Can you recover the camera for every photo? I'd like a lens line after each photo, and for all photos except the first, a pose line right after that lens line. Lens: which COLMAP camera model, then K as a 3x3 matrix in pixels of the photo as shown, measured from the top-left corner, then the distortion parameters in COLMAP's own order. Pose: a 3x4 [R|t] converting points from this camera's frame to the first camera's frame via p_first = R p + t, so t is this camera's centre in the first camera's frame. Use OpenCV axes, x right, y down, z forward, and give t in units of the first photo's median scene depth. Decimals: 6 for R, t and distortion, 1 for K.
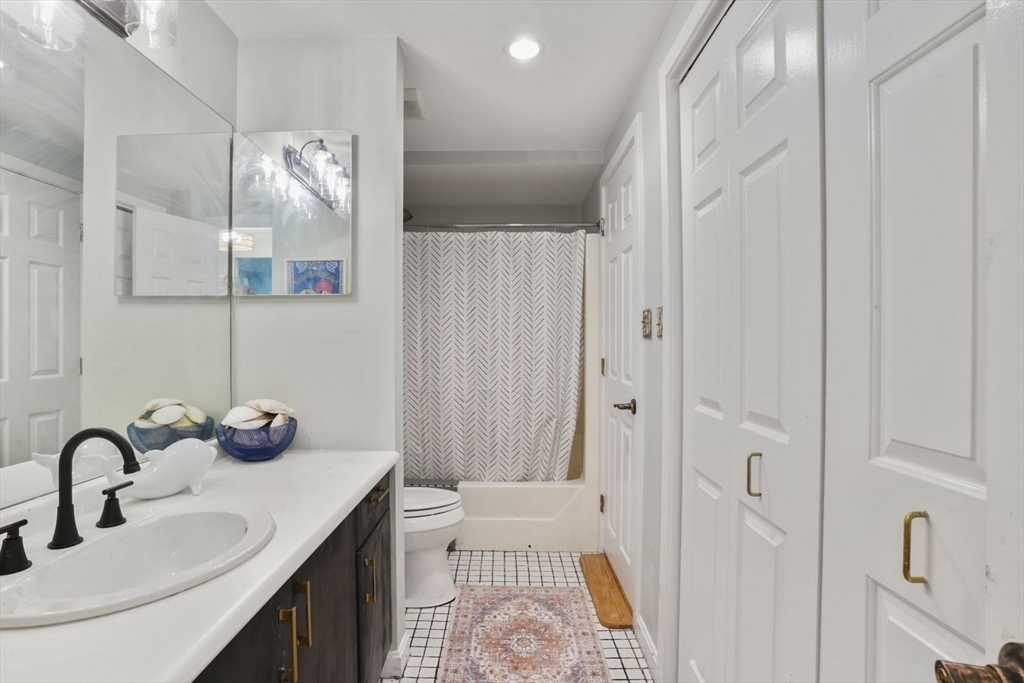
lens RADIAL K [[507.5, 0, 505.3], [0, 507.5, 340.0], [0, 0, 1]] dist [-0.088094, 0.042372]
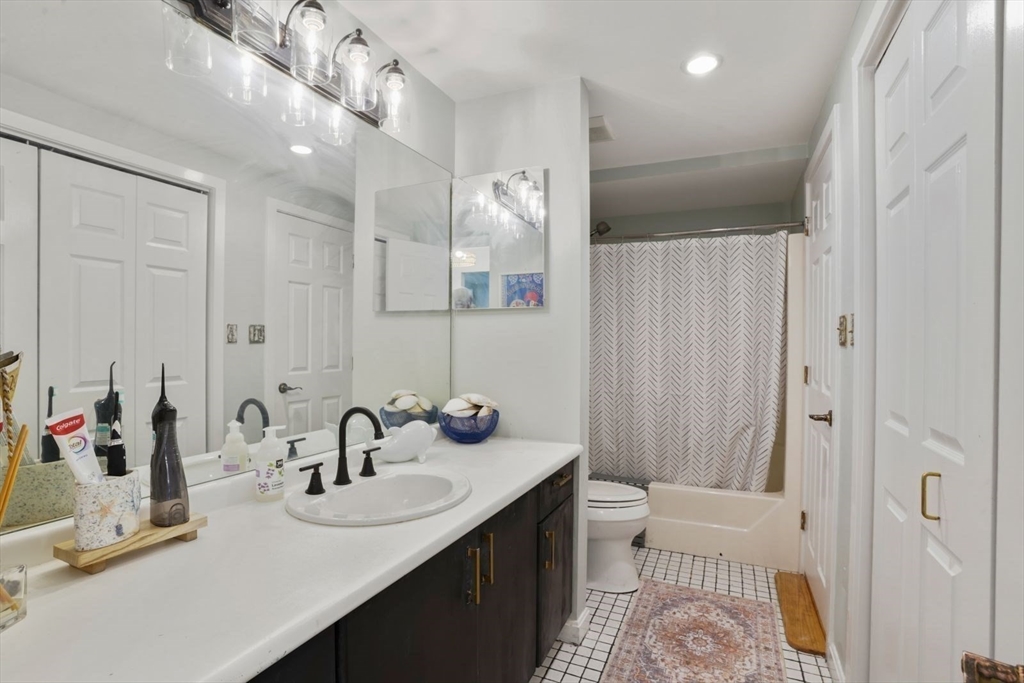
lens RADIAL K [[507.5, 0, 505.3], [0, 507.5, 340.0], [0, 0, 1]] dist [-0.088094, 0.042372]
pose [[0.910959, 0.003084, -0.412486, 0.077502], [-0.005187, 0.999979, -0.003978, -0.007001], [0.412465, 0.005763, 0.910955, -0.084408]]
